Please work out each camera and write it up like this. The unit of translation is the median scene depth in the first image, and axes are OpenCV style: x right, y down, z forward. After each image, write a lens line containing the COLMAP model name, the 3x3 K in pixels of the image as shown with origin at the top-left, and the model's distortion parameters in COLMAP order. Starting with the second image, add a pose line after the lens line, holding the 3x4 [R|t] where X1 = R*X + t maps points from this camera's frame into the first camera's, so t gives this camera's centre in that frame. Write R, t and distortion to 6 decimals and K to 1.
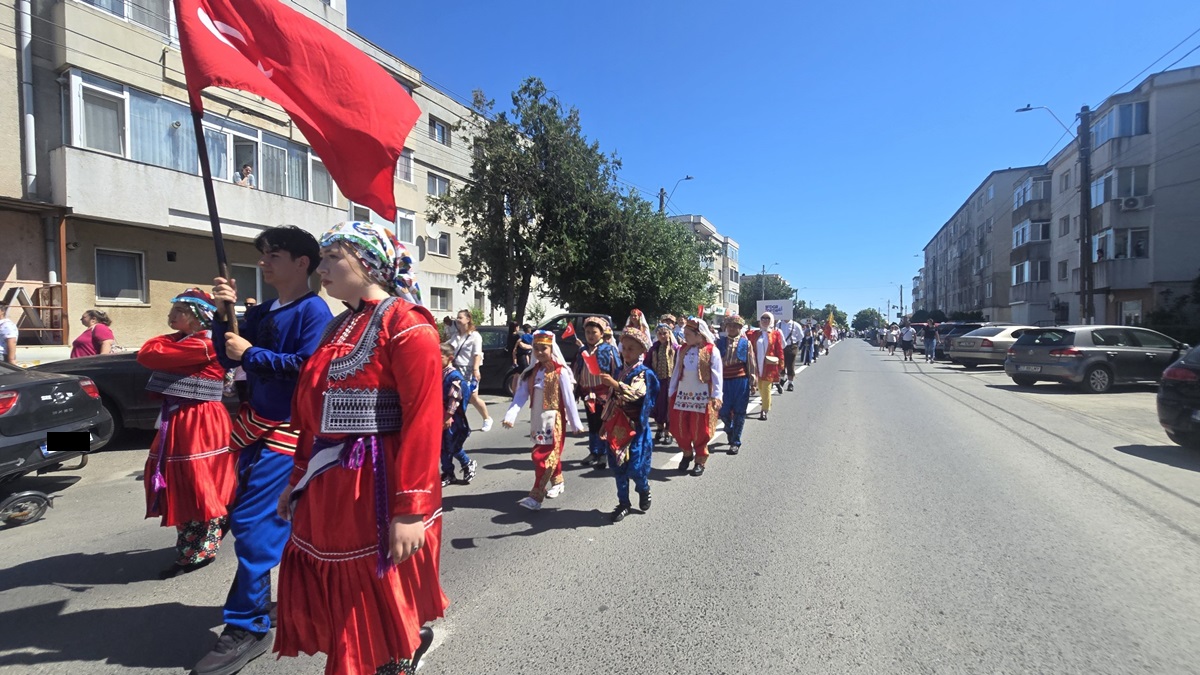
lens RADIAL K [[482.2, 0, 598.8], [0, 482.2, 339.2], [0, 0, 1]] dist [-0.001533, 0.000834]
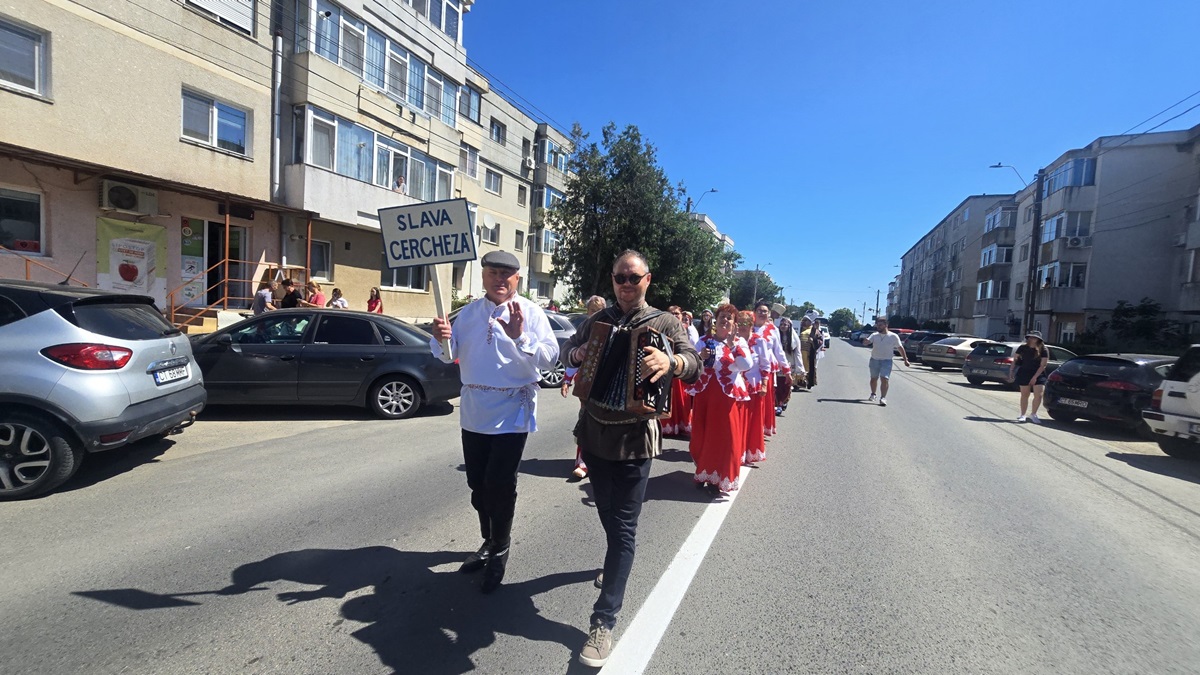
lens RADIAL K [[485.6, 0, 598.2], [0, 485.6, 339.4], [0, 0, 1]] dist [-0.000511, 0.000163]
pose [[0.996855, 0.061034, 0.050546, -0.217750], [-0.062842, 0.997410, 0.034994, -0.008871], [-0.048280, -0.038060, 0.998108, -0.267462]]
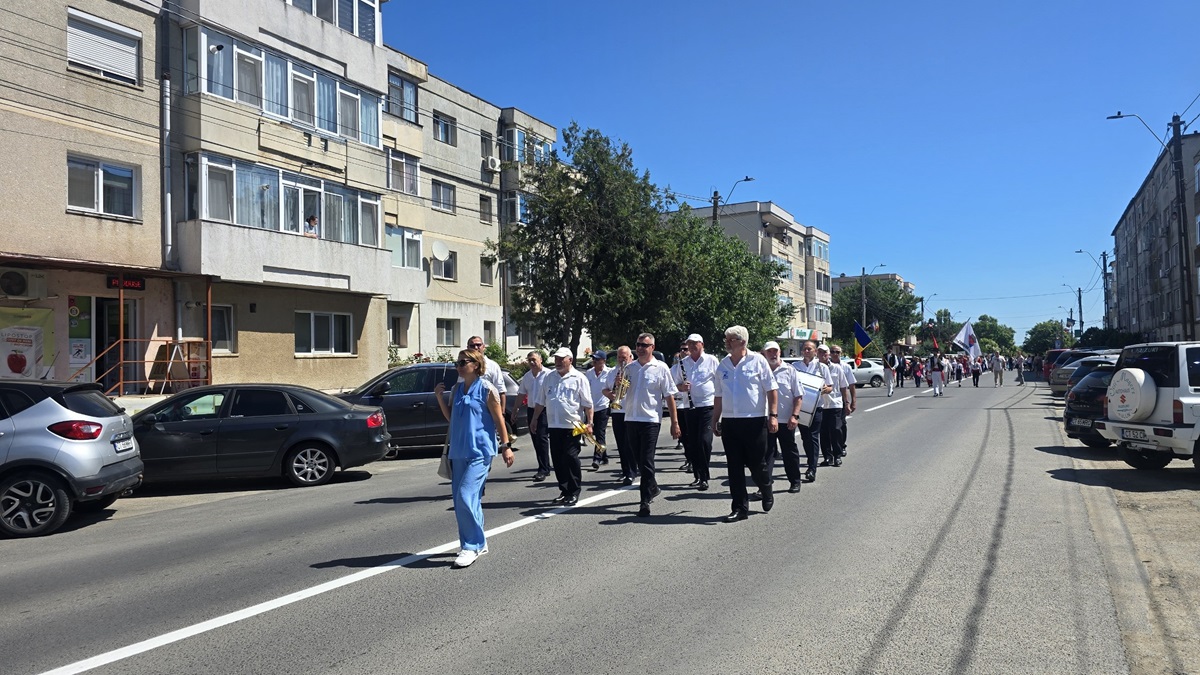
lens RADIAL K [[795.5, 0, 613.9], [0, 795.5, 331.6], [0, 0, 1]] dist [0.065831, -0.060817]
pose [[0.999808, -0.019549, -0.000963, -0.080437], [0.019460, 0.998118, -0.058160, -0.002647], [0.002098, 0.058130, 0.998307, -0.595832]]
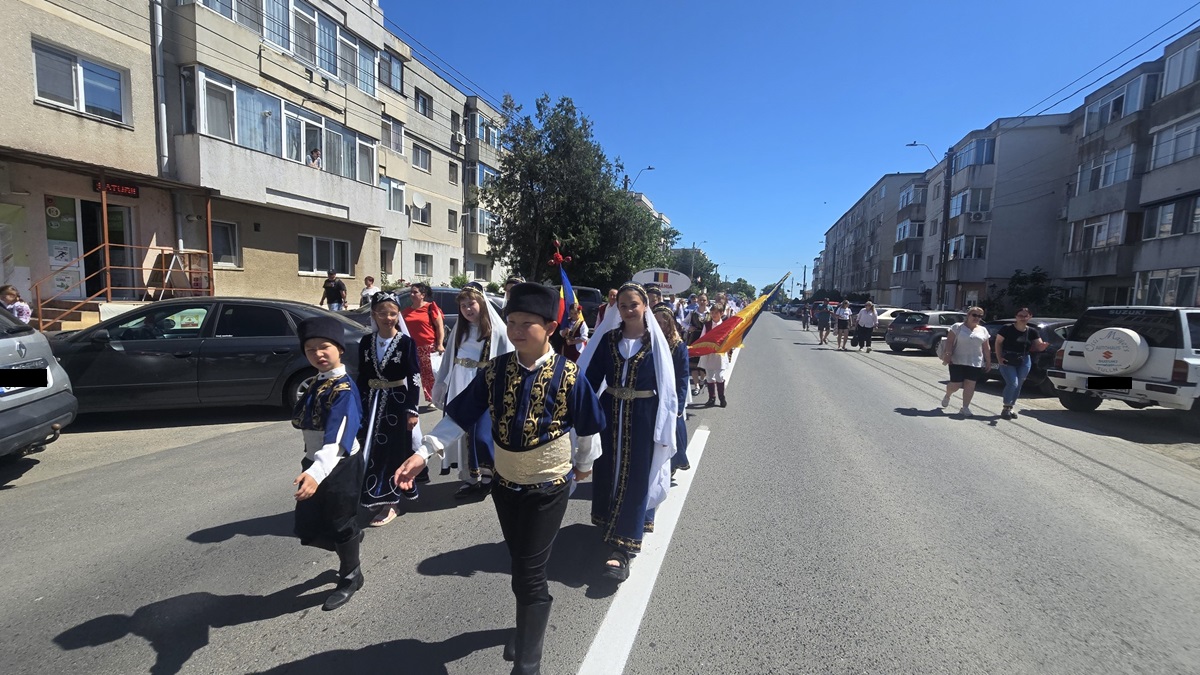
lens RADIAL K [[484.9, 0, 596.1], [0, 484.9, 339.5], [0, 0, 1]] dist [-0.001020, 0.000199]
pose [[0.985626, 0.020677, 0.167675, -0.218502], [-0.032664, 0.997078, 0.069051, -0.007976], [-0.165757, -0.073535, 0.983421, -0.243368]]
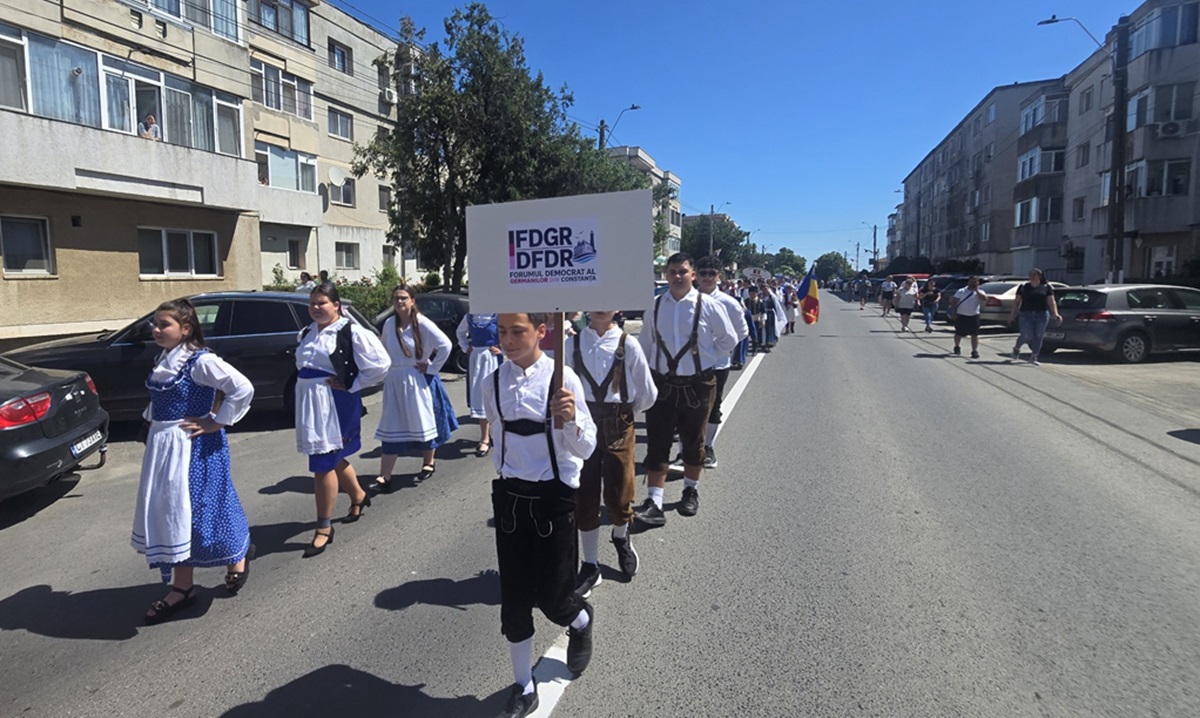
lens RADIAL K [[570.1, 0, 494.8], [0, 570.1, 323.9], [0, 0, 1]] dist [-0.002903, 0.001562]
pose [[0.999728, -0.012436, -0.019721, -0.075858], [0.013494, 0.998427, 0.054424, -0.023680], [0.019013, -0.054675, 0.998323, -0.038661]]
